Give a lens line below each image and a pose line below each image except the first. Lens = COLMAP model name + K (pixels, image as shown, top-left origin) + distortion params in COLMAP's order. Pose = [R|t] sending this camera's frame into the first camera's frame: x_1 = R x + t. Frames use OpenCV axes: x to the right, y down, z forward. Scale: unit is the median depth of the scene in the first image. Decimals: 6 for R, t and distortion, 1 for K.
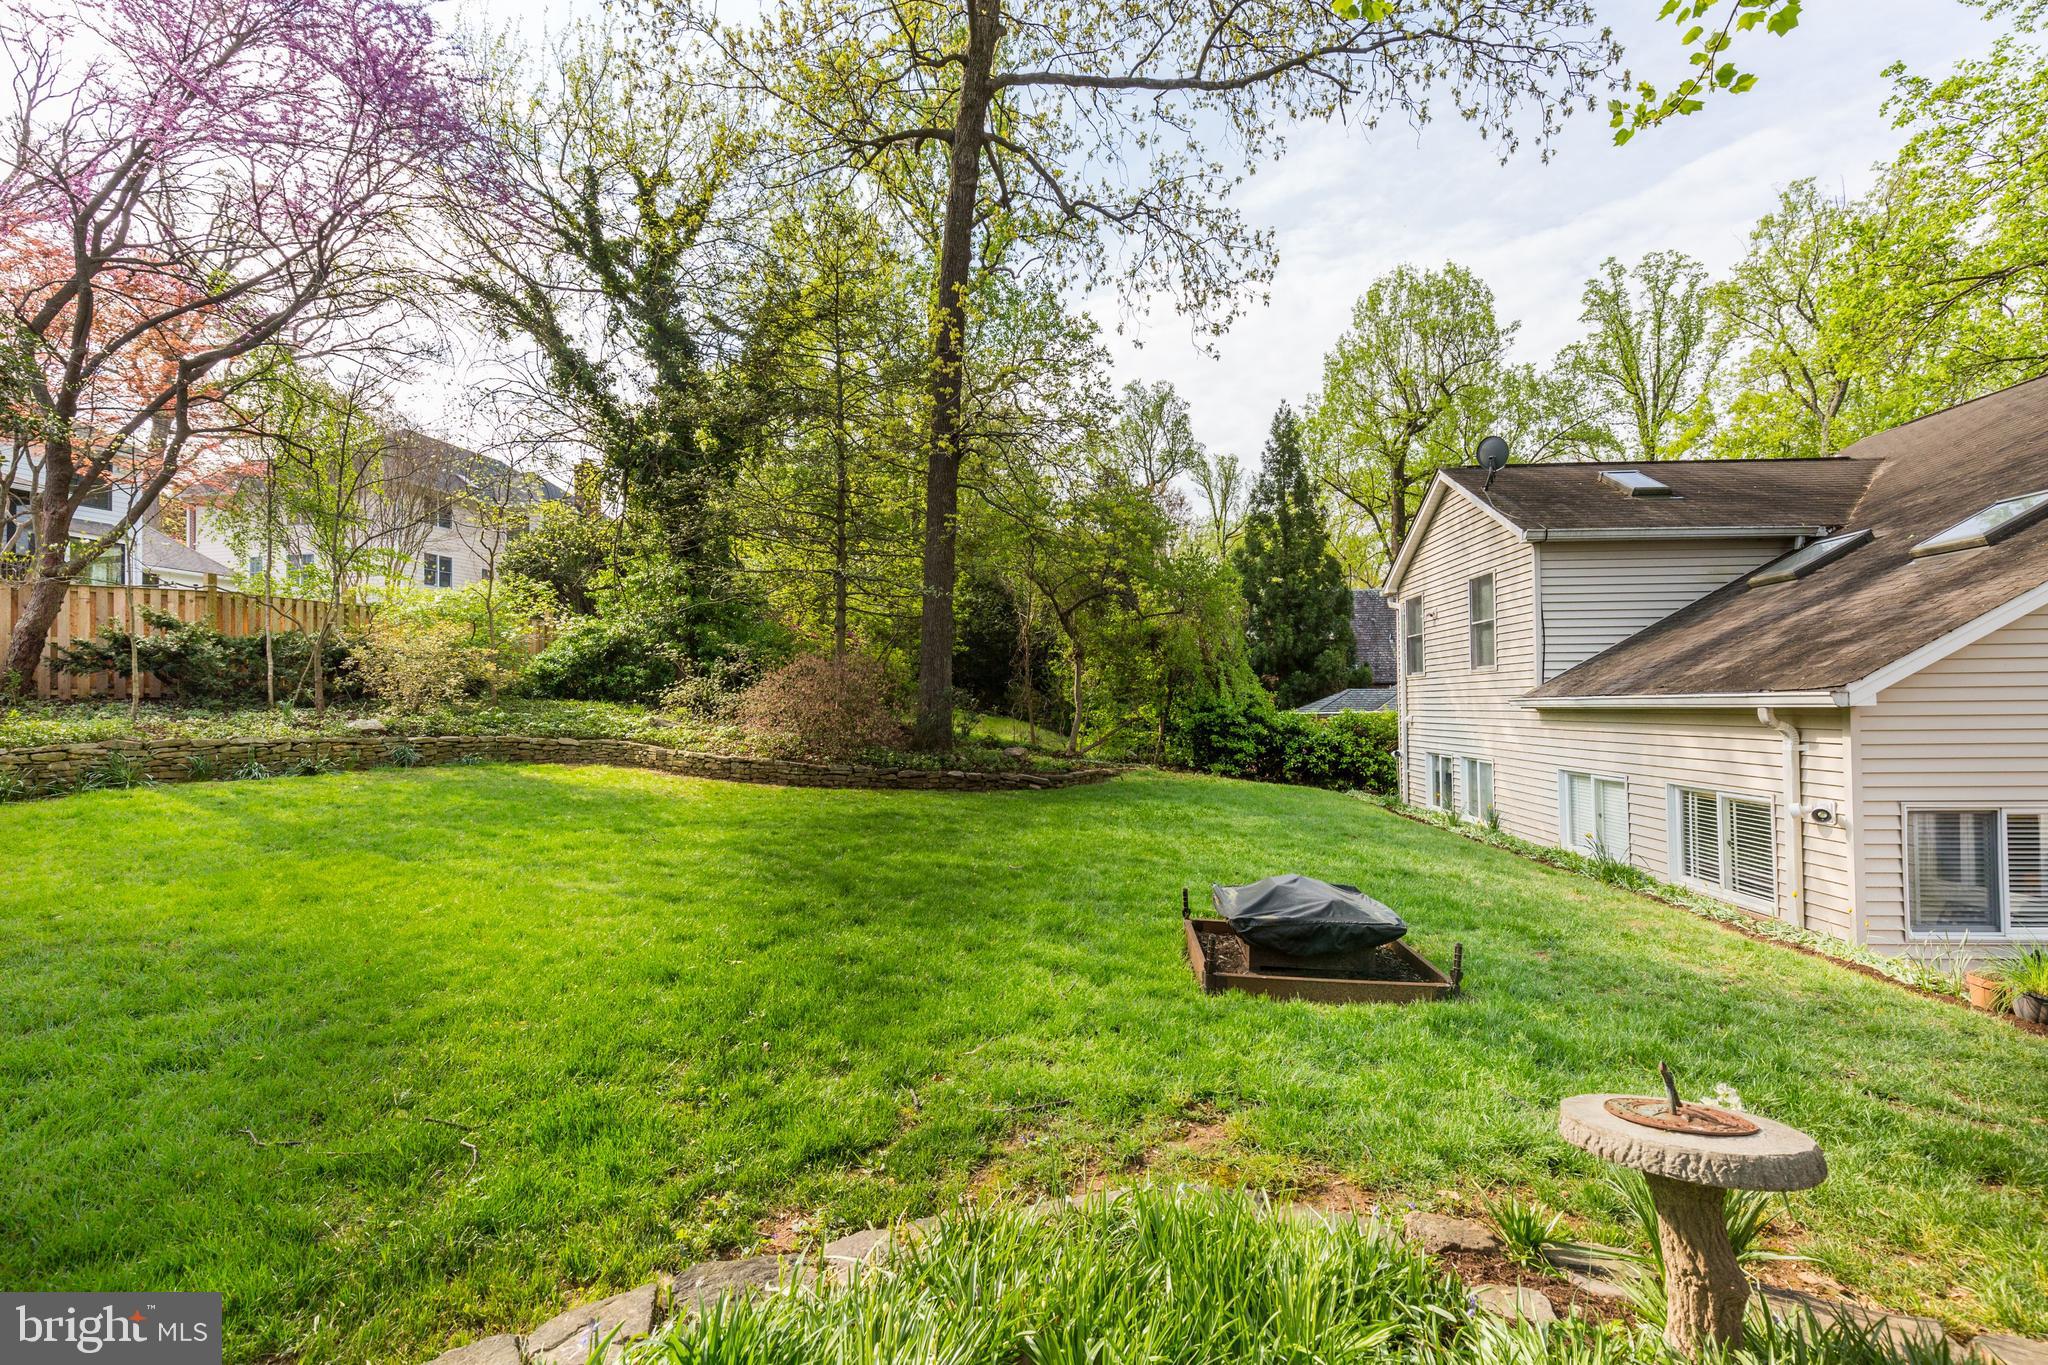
lens RADIAL K [[911.9, 0, 1023.5], [0, 911.9, 690.2], [0, 0, 1]] dist [0.005217, 0.000328]
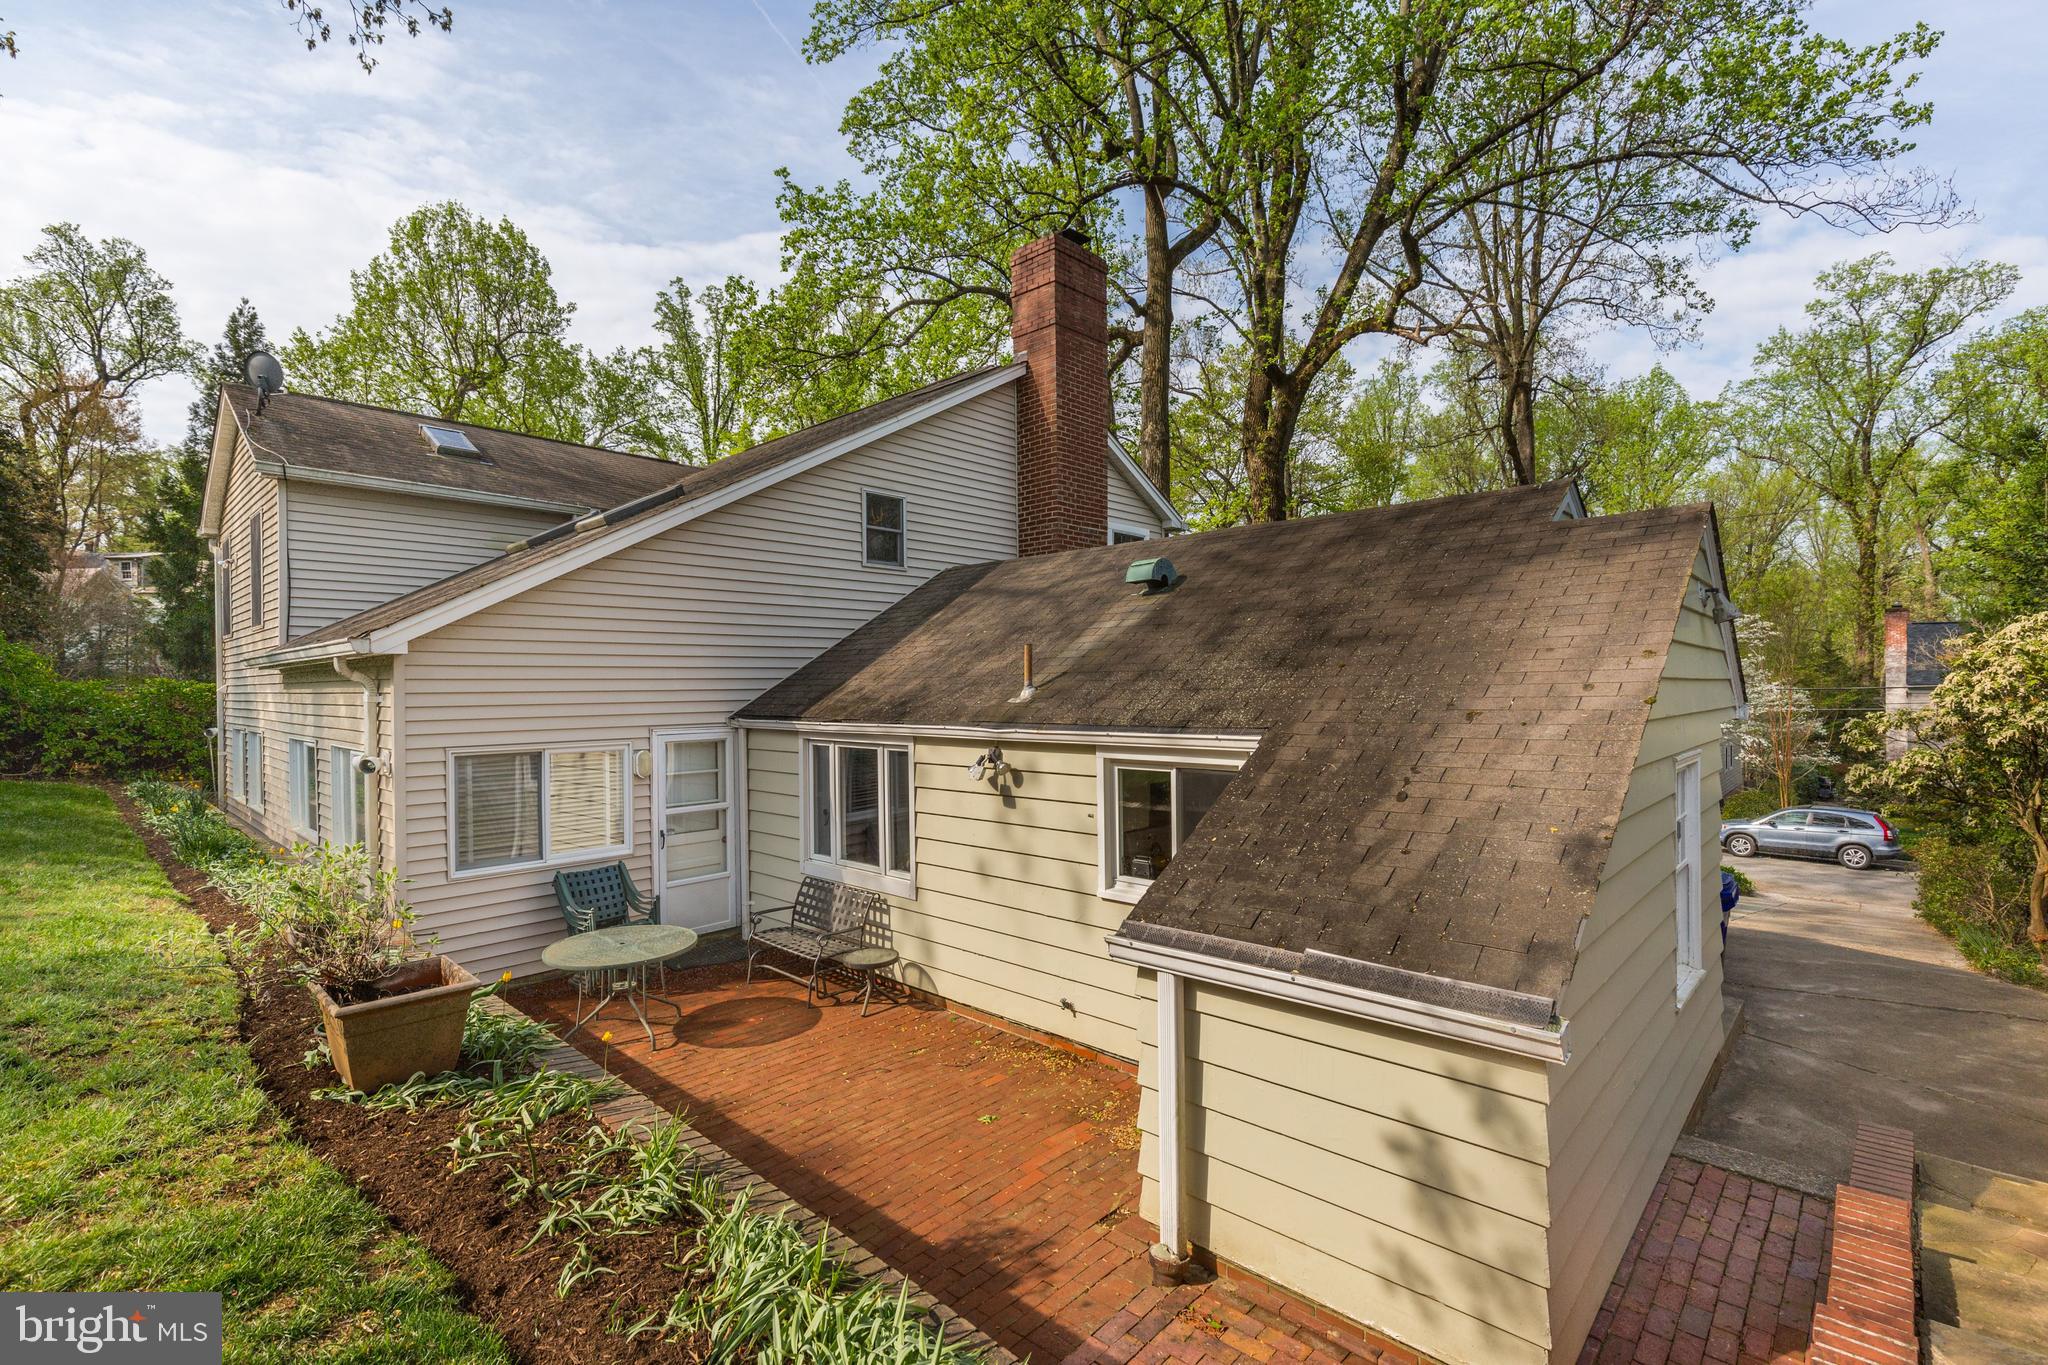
lens RADIAL K [[911.9, 0, 1023.5], [0, 911.9, 690.2], [0, 0, 1]] dist [0.005217, 0.000328]
pose [[0.652513, 0.003102, 0.757771, 0.098465], [-0.011805, 0.999912, 0.006072, 0.006912], [-0.757685, -0.012907, 0.652492, -0.028865]]
